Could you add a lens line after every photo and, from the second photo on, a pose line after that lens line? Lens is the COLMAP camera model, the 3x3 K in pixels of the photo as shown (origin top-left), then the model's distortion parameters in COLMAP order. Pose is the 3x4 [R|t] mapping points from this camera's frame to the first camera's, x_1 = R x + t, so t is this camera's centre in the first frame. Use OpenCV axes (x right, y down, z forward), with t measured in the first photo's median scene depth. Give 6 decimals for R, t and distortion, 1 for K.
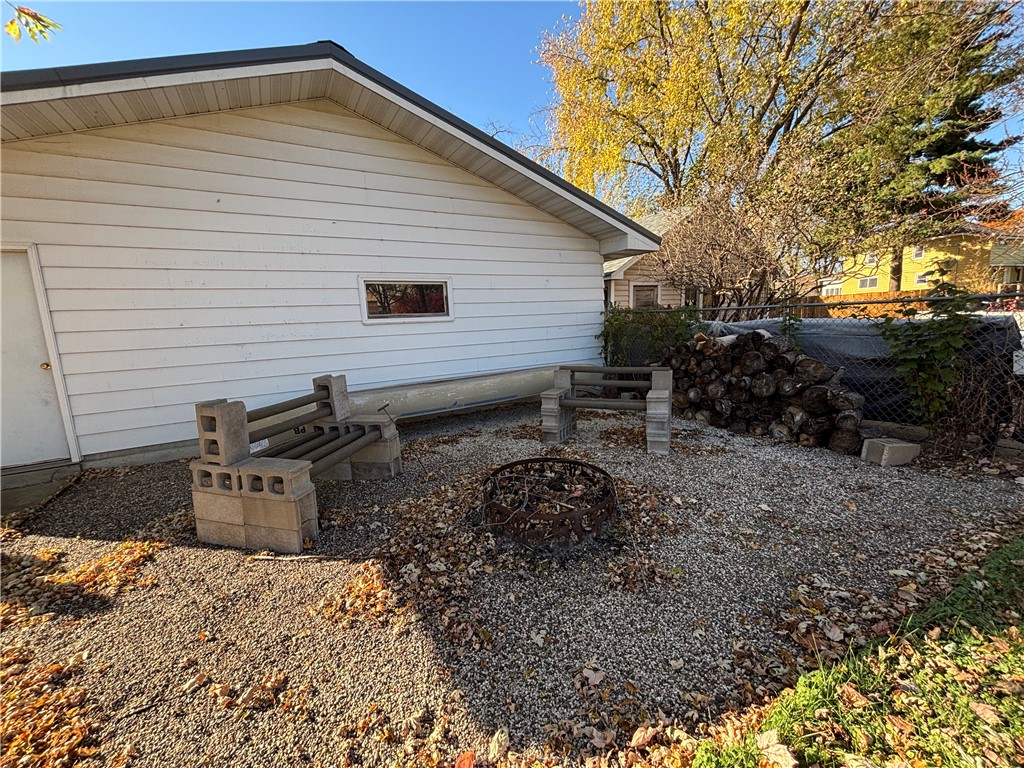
lens RADIAL K [[410.4, 0, 508.6], [0, 410.4, 380.1], [0, 0, 1]] dist [-0.001371, -0.000414]
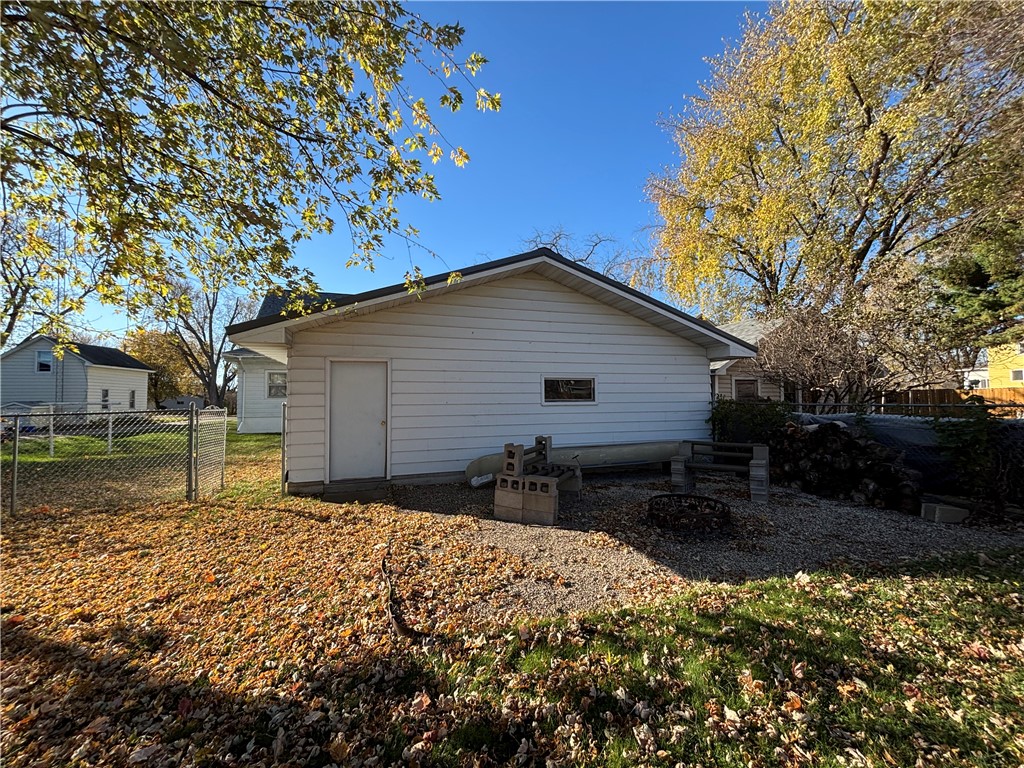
lens RADIAL K [[410.4, 0, 508.6], [0, 410.4, 380.1], [0, 0, 1]] dist [-0.001371, -0.000414]
pose [[0.977394, 0.025931, -0.209829, -0.189142], [-0.065478, 0.980782, -0.183793, 0.068813], [0.201030, 0.193377, 0.960308, -0.591189]]
